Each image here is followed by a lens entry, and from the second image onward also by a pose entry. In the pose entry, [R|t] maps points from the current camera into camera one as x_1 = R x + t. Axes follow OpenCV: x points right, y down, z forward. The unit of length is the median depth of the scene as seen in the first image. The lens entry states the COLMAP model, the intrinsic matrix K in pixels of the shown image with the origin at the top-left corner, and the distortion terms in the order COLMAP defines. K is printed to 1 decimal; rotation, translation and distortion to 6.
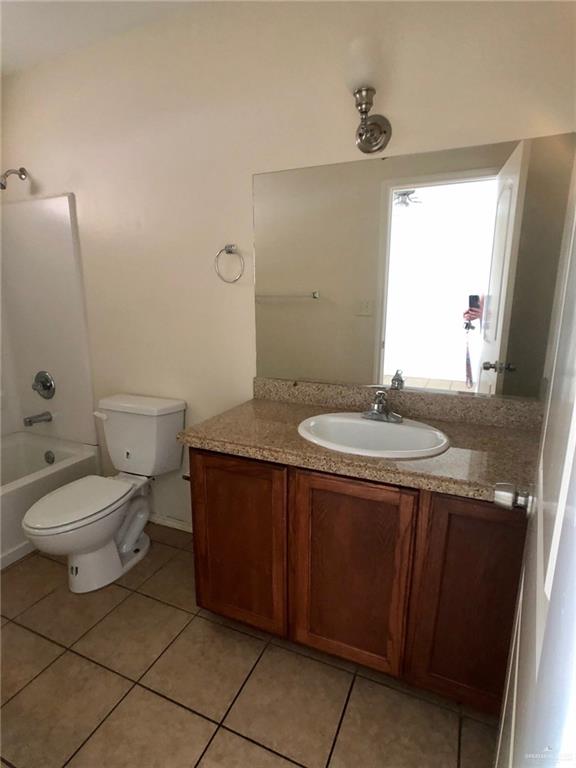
lens RADIAL K [[404.6, 0, 288.7], [0, 404.6, 383.4], [0, 0, 1]] dist [-0.022987, 0.005424]
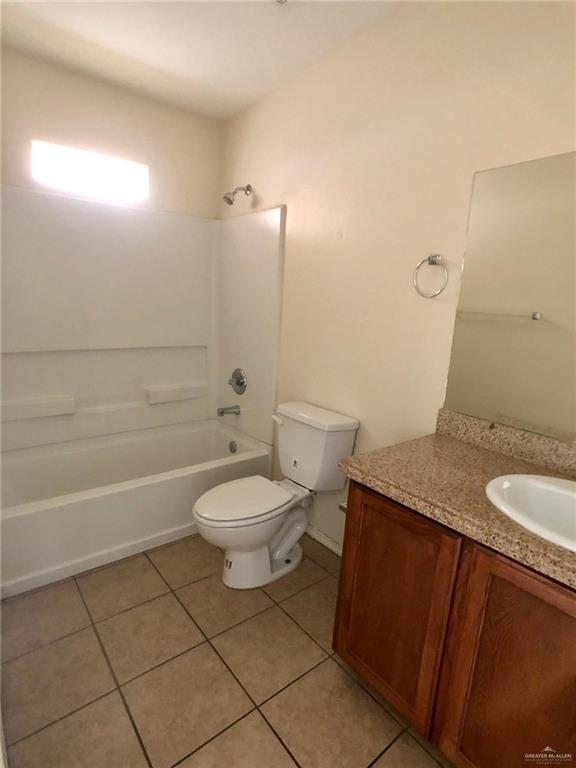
lens RADIAL K [[404.6, 0, 285.8], [0, 404.6, 386.6], [0, 0, 1]] dist [-0.022987, 0.005424]
pose [[0.884169, 0.142925, -0.444768, -0.001808], [-0.149688, 0.988529, 0.020092, -0.032412], [0.442537, 0.048812, 0.895421, 0.096812]]
